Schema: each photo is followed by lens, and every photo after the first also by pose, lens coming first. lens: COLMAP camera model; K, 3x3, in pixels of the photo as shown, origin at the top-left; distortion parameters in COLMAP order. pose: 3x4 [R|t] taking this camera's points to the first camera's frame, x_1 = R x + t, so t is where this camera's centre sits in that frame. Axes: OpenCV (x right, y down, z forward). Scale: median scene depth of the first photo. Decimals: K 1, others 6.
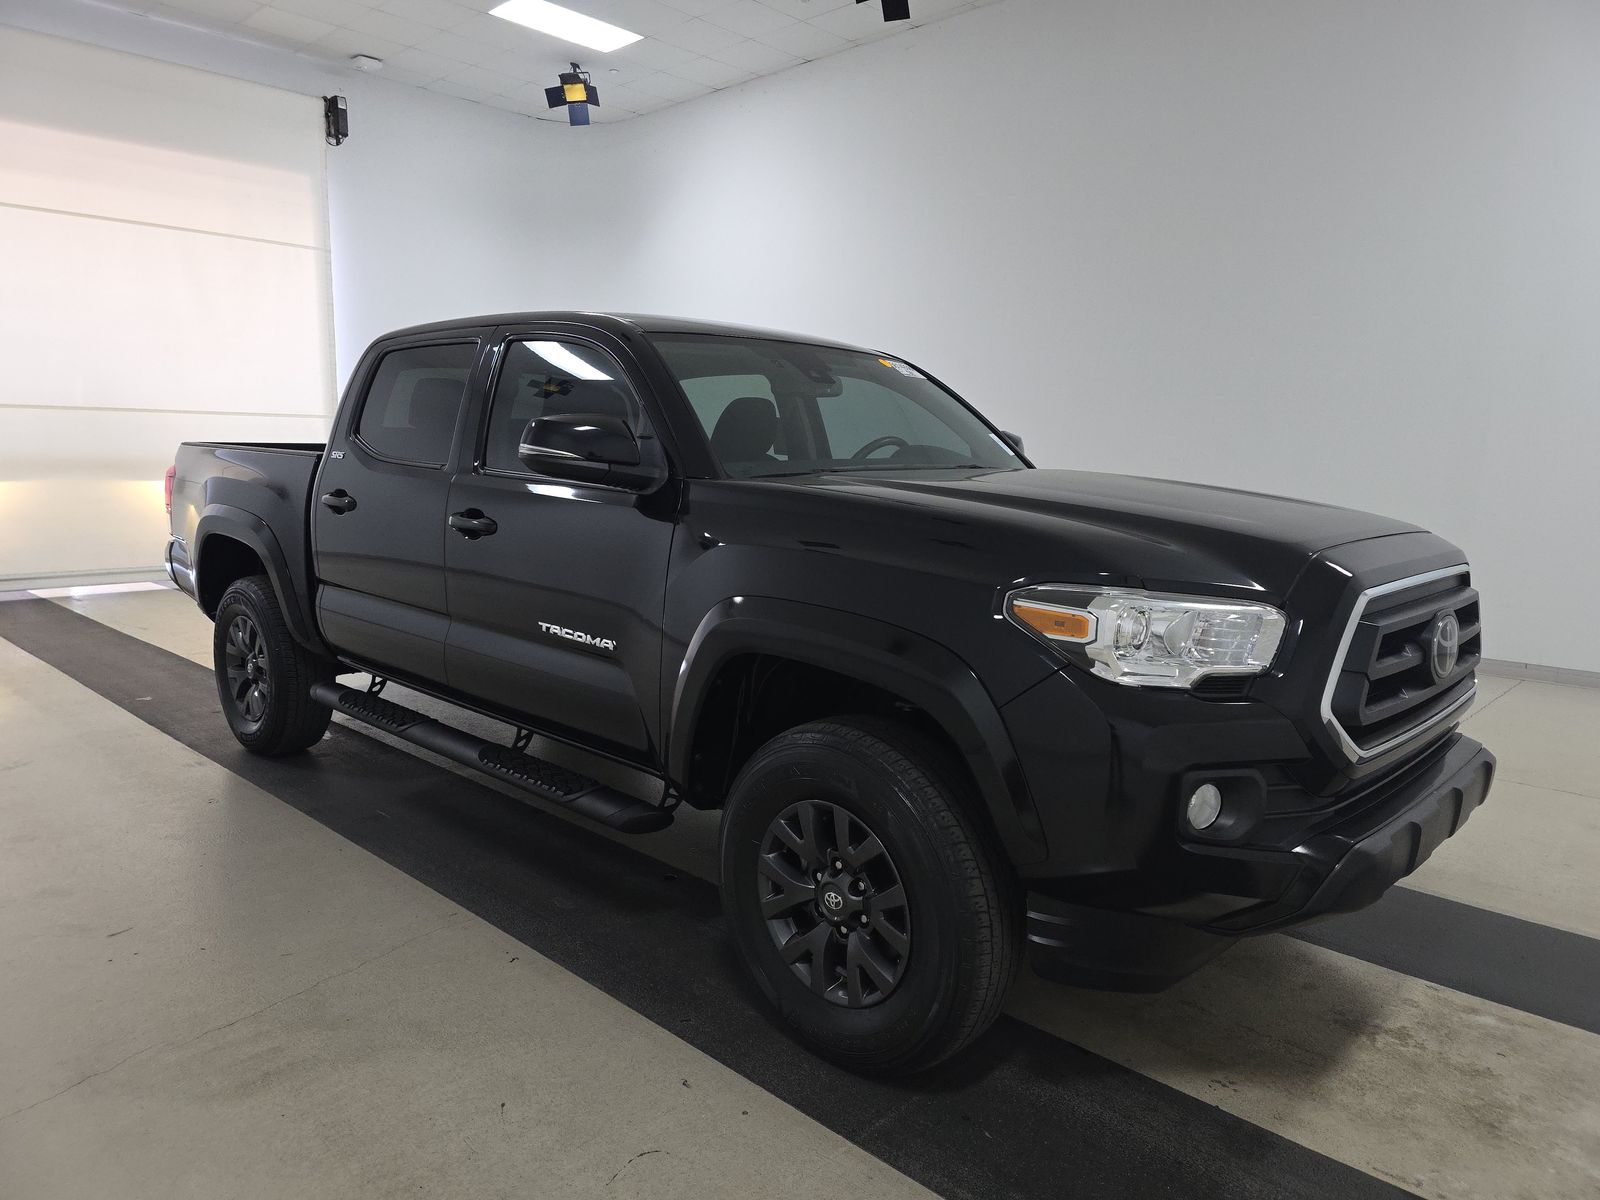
lens RADIAL K [[1075.7, 0, 797.0], [0, 1075.7, 596.4], [0, 0, 1]] dist [-0.006270, -0.001807]
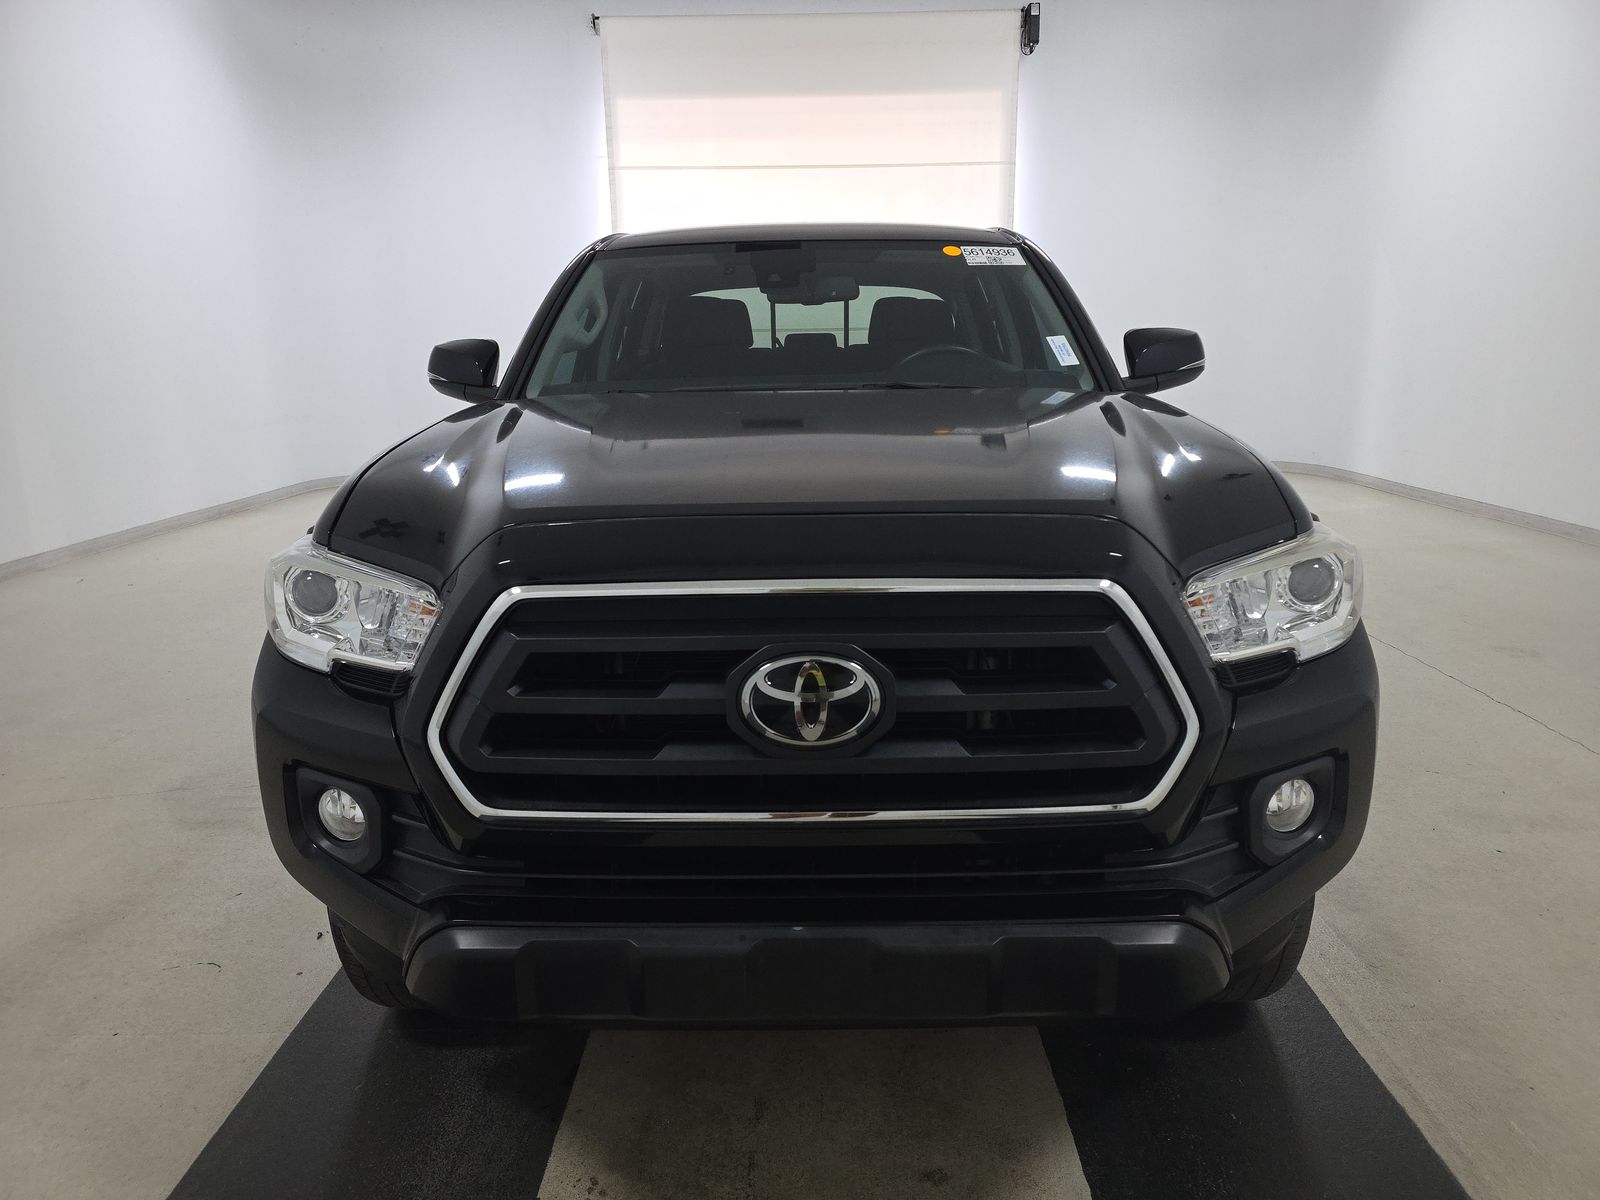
lens RADIAL K [[1075.7, 0, 797.0], [0, 1075.7, 596.4], [0, 0, 1]] dist [-0.006270, -0.001807]
pose [[0.687528, 0.137168, -0.713085, 0.217684], [-0.071906, 0.990031, 0.121111, -0.019386], [0.722589, -0.031992, 0.690538, 0.122817]]
